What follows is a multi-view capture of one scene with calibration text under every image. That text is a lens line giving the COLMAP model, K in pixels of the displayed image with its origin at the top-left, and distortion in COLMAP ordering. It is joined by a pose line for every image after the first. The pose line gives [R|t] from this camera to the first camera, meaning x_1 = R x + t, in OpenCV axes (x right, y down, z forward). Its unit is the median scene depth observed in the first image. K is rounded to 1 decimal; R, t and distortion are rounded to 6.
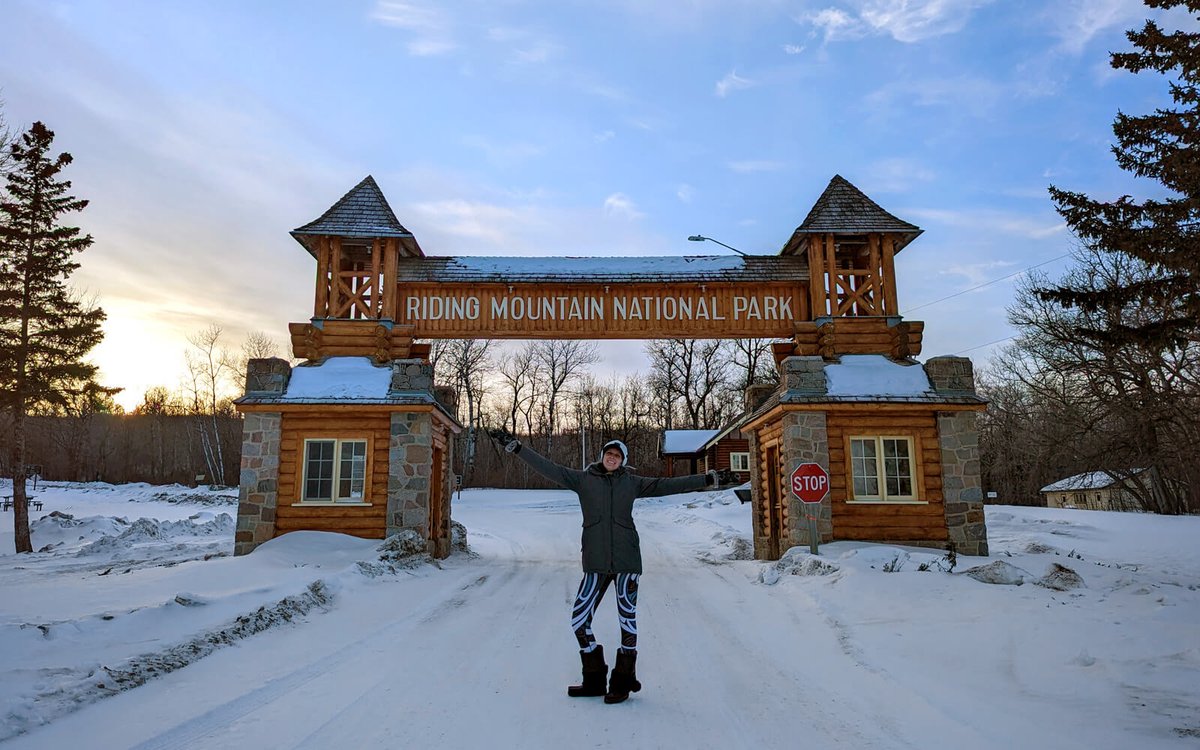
lens RADIAL K [[899.4, 0, 600.0], [0, 899.4, 375.0], [0, 0, 1]] dist [0.054201, -0.108349]
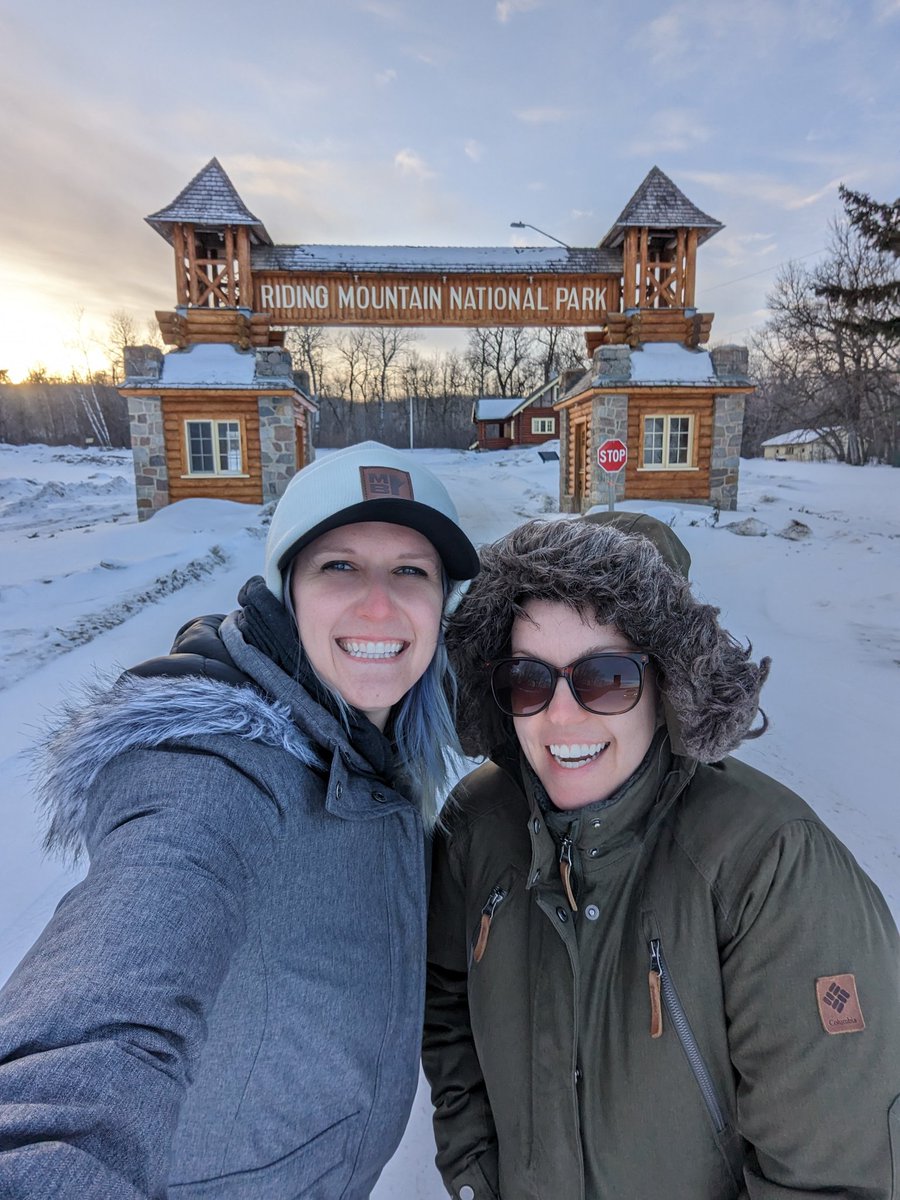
lens RADIAL K [[688.3, 0, 450.0], [0, 688.3, 600.0], [0, 0, 1]] dist [-0.065454, 0.078840]
pose [[0.997165, -0.023987, 0.071316, -0.054021], [-0.003823, 0.930448, 0.366403, -0.035143], [-0.075145, -0.365637, 0.927719, 0.078859]]
